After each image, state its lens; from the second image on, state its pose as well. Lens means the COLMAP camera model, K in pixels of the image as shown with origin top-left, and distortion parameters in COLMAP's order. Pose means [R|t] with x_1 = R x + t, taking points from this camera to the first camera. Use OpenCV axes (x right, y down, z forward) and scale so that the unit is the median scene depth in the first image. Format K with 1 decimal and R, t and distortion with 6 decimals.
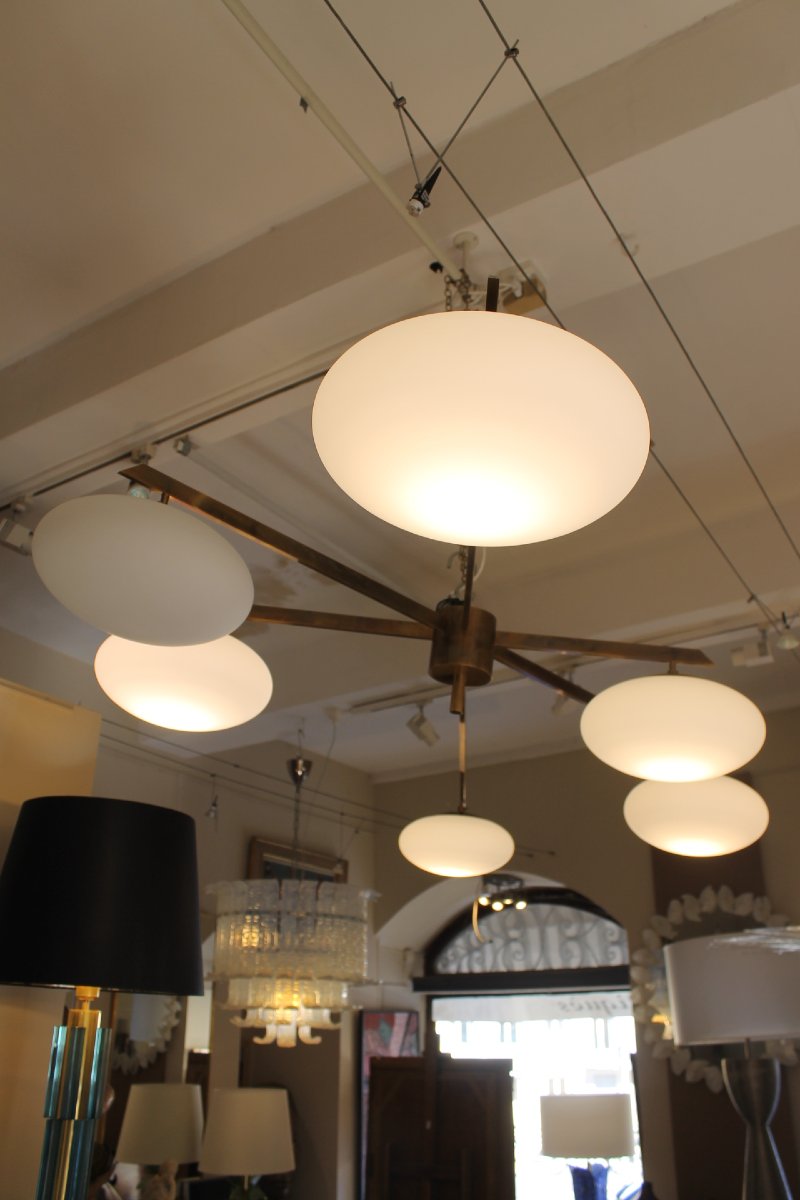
lens RADIAL K [[991.5, 0, 400.0], [0, 991.5, 600.0], [0, 0, 1]] dist [-0.174246, 0.157157]
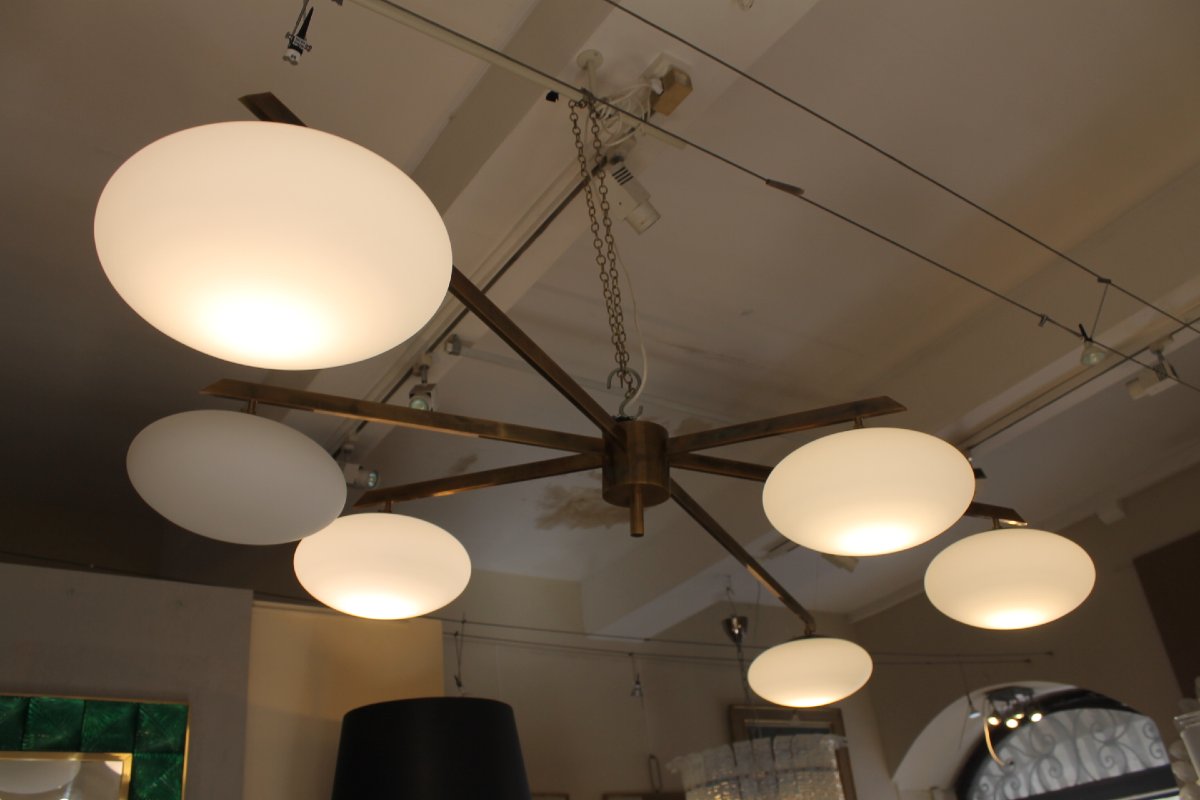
lens RADIAL K [[991.5, 0, 597.7], [0, 991.5, 413.6], [0, 0, 1]] dist [-0.174246, 0.157157]
pose [[0.917466, -0.279721, -0.282865, 0.118846], [0.262312, 0.959946, -0.098473, 0.032280], [0.299080, 0.016147, 0.954091, 0.037090]]
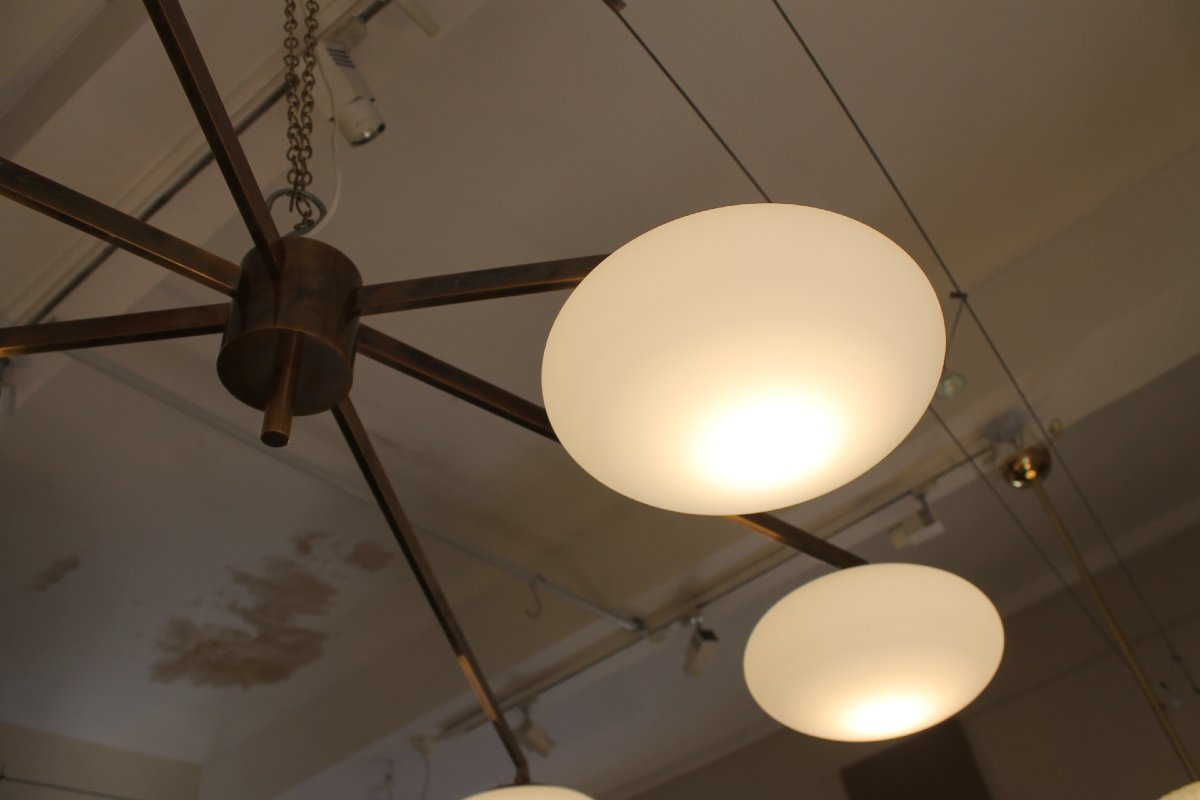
lens RADIAL K [[991.5, 0, 597.7], [0, 991.5, 413.6], [0, 0, 1]] dist [-0.174246, 0.157157]
pose [[0.979117, -0.187263, 0.079131, 0.063132], [0.201213, 0.948232, -0.245701, 0.092014], [-0.029024, 0.256493, 0.966110, 0.208995]]
